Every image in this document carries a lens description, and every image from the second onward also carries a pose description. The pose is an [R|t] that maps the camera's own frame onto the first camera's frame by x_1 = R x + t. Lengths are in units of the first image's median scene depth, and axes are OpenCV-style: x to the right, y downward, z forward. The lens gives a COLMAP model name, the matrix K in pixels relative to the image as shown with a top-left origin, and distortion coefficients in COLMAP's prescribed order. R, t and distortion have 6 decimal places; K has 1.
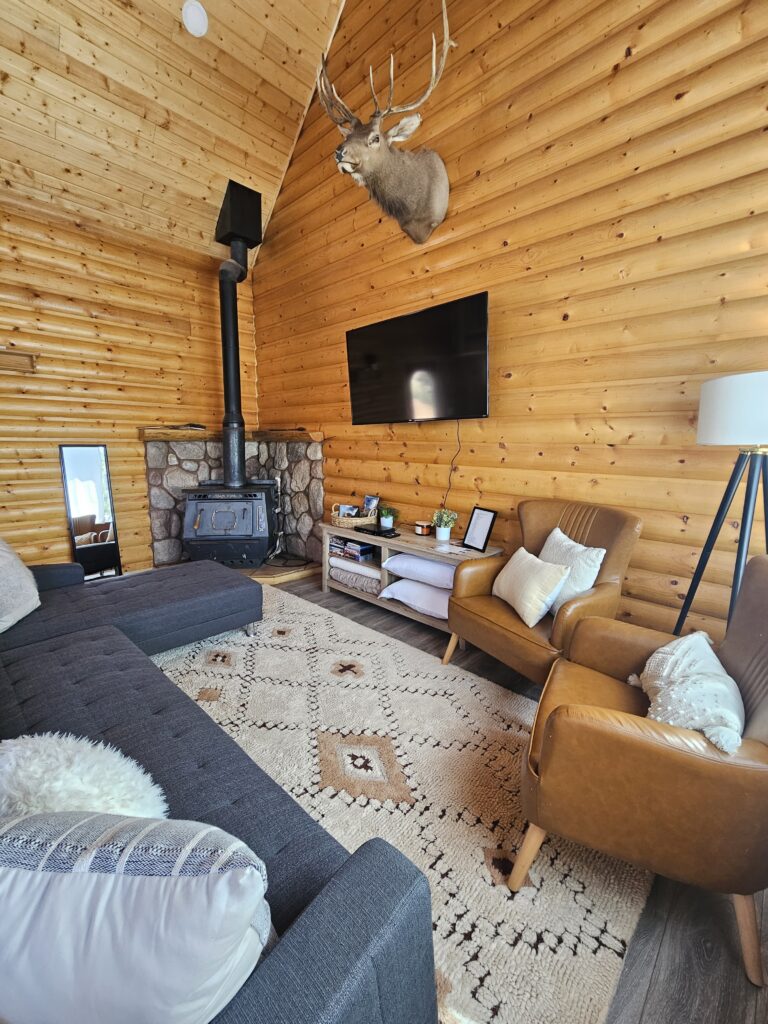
lens RADIAL K [[422.4, 0, 386.5], [0, 422.4, 515.4], [0, 0, 1]] dist [-0.003828, 0.001911]
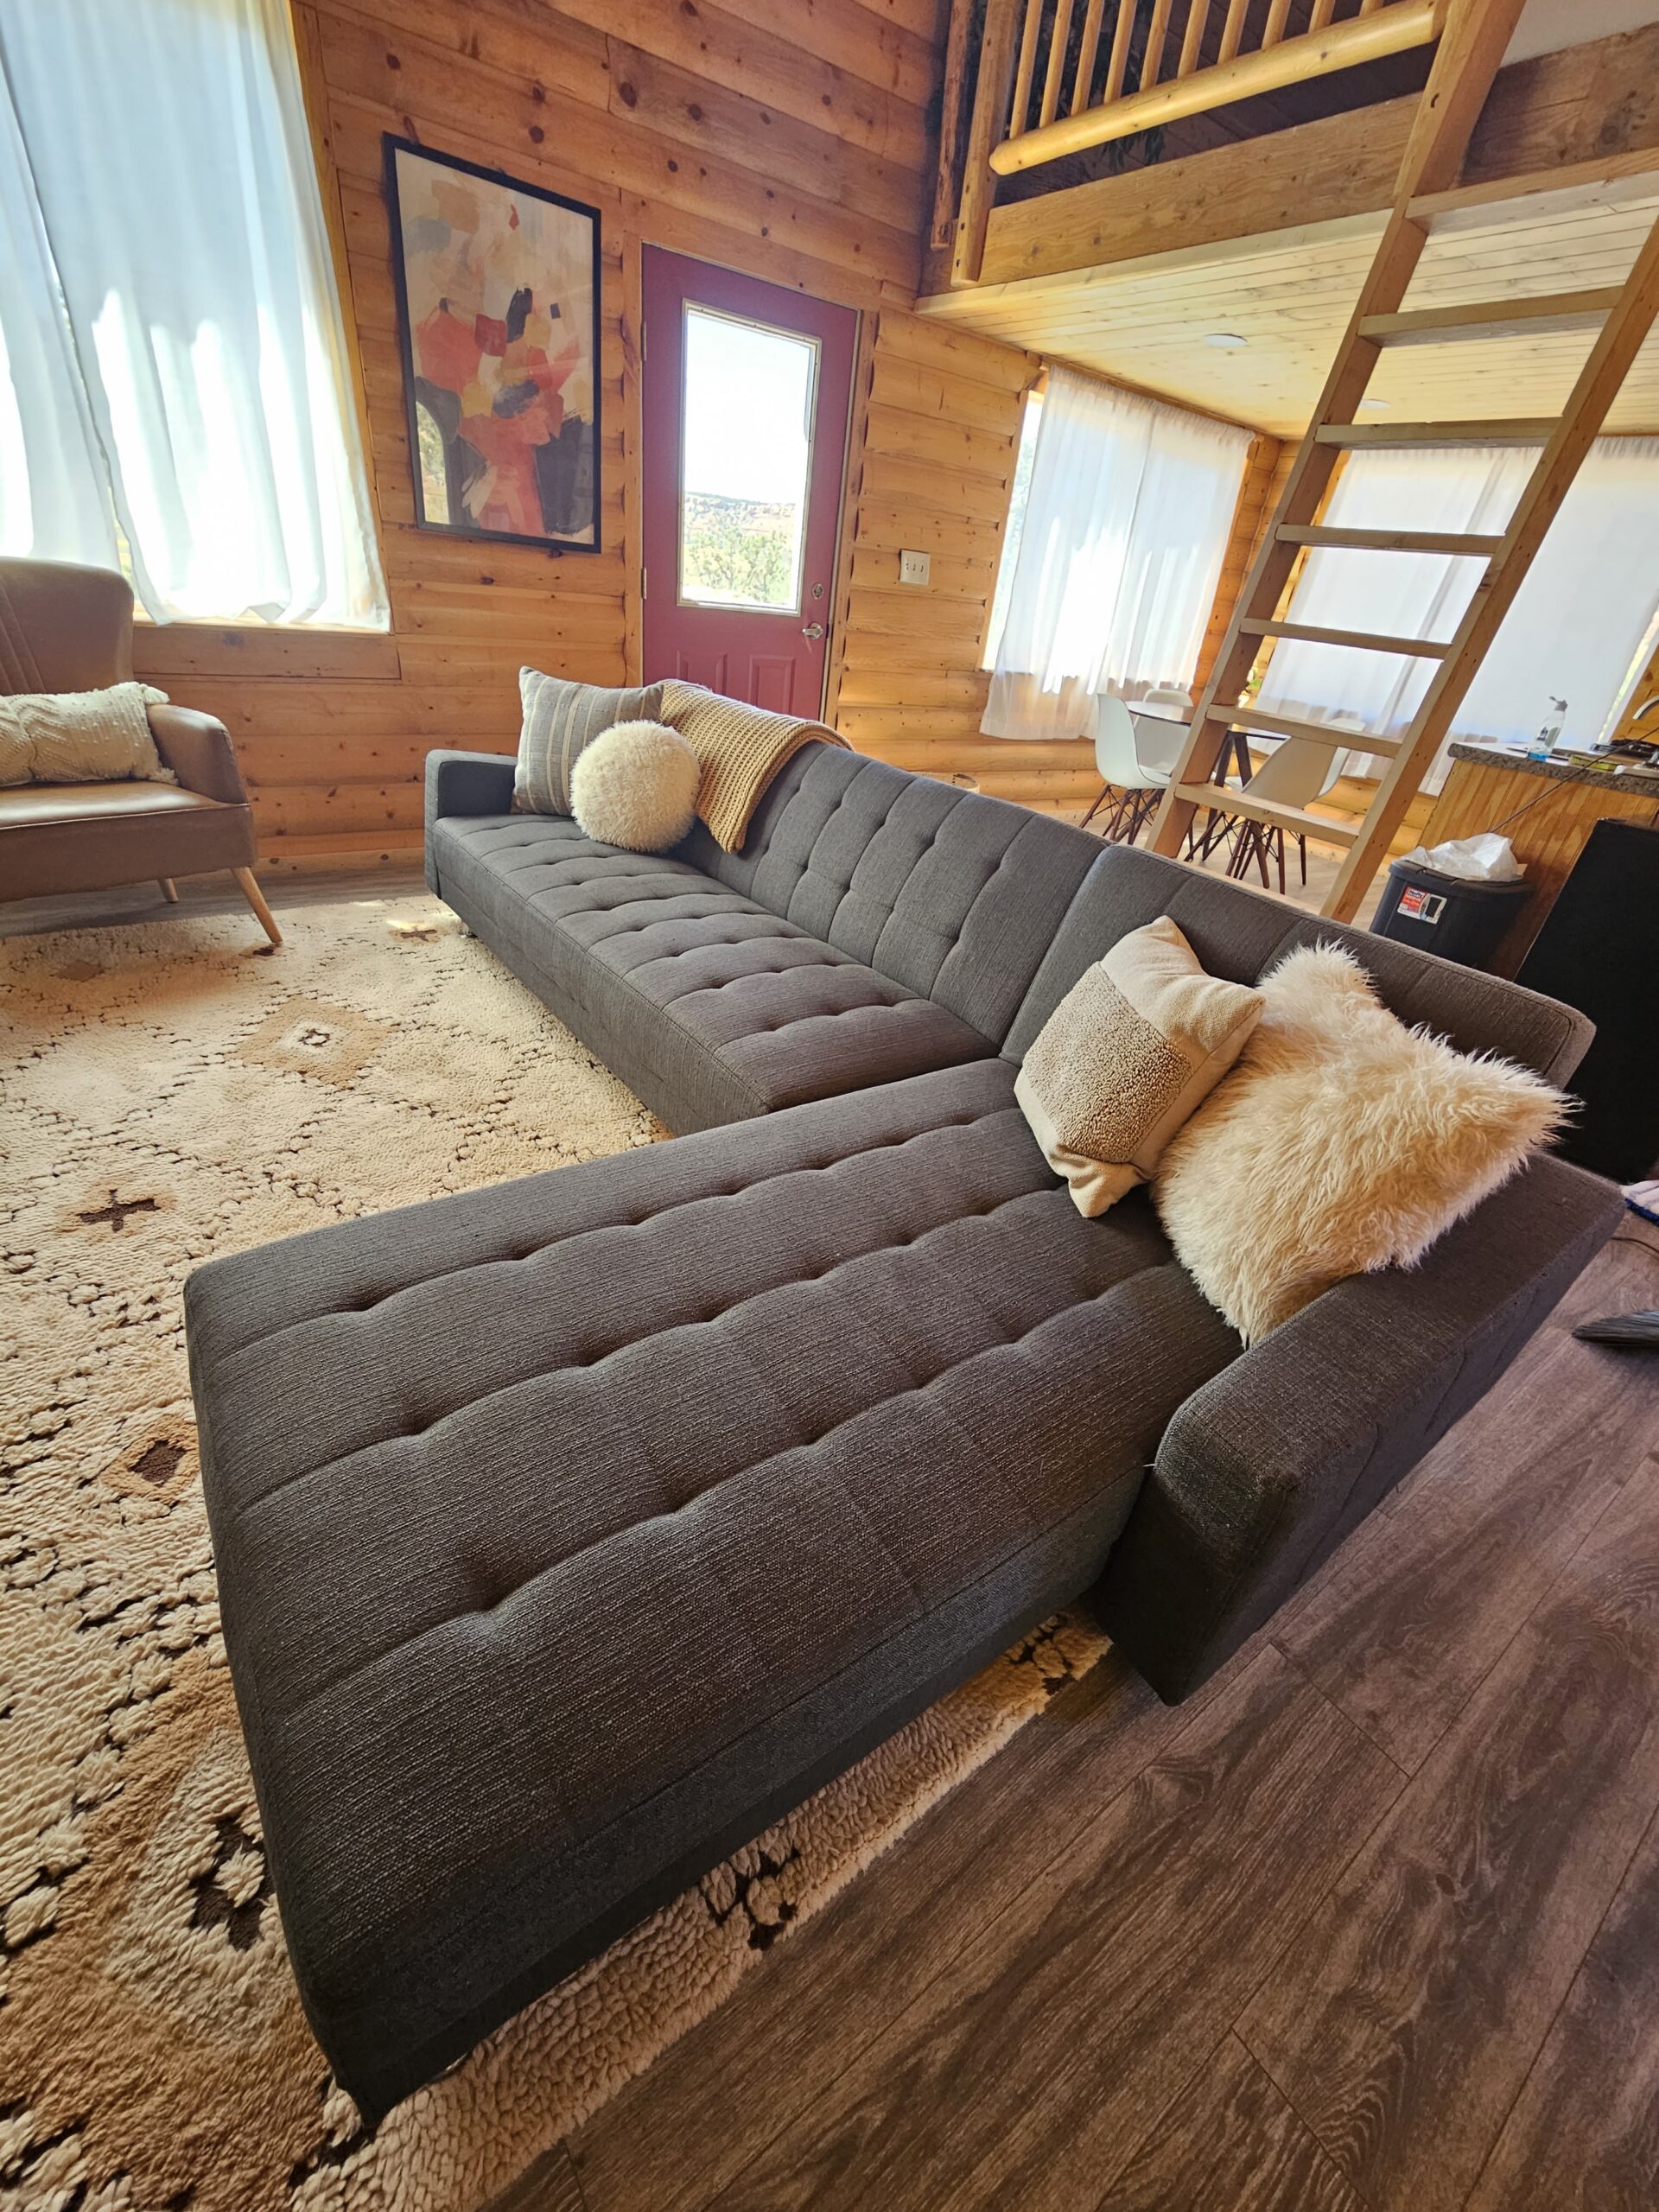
lens RADIAL K [[912.4, 0, 833.4], [0, 912.4, 1100.5], [0, 0, 1]] dist [-0.003828, 0.001911]
pose [[-0.976324, -0.195356, 0.092887, -0.602680], [-0.091903, 0.763335, 0.639432, -0.175628], [-0.195821, 0.615756, -0.763216, 1.223056]]
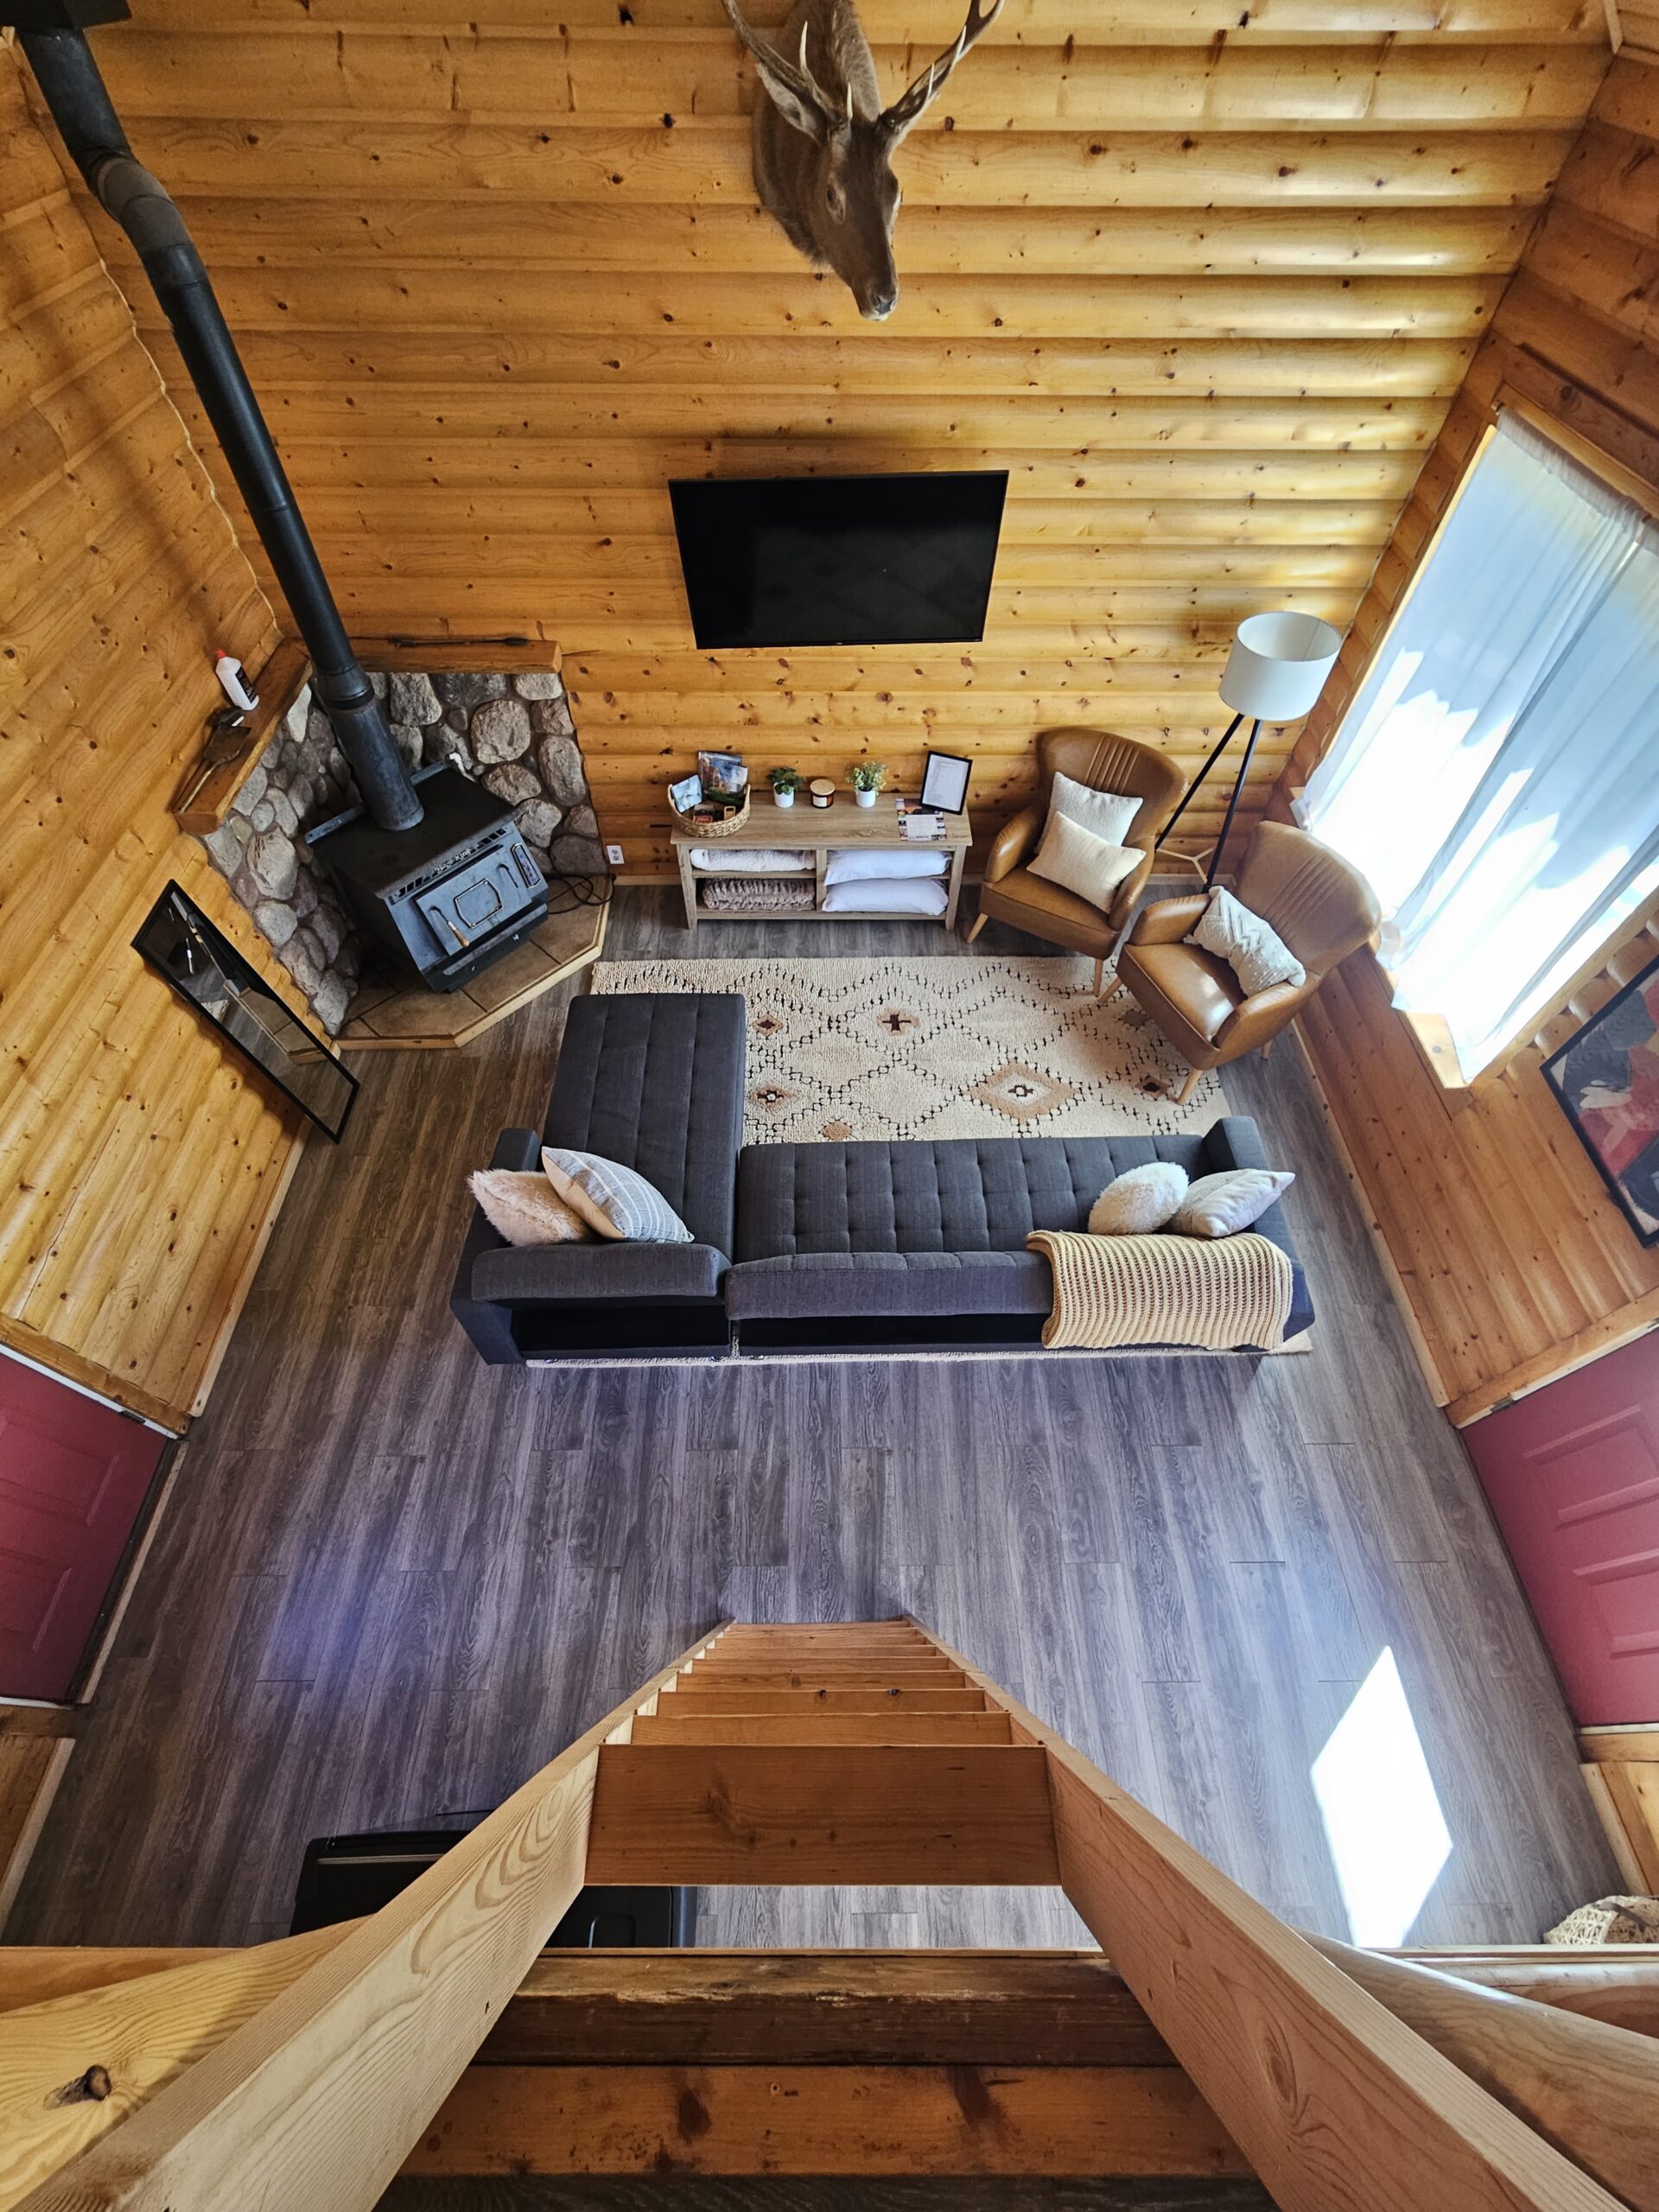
lens RADIAL K [[912.4, 0, 829.3], [0, 912.4, 1113.3], [0, 0, 1]] dist [-0.003828, 0.001911]
pose [[0.715651, -0.573917, 0.398073, -0.944410], [0.120368, 0.662745, 0.739108, -0.834176], [-0.688008, -0.481028, 0.543375, -0.027911]]
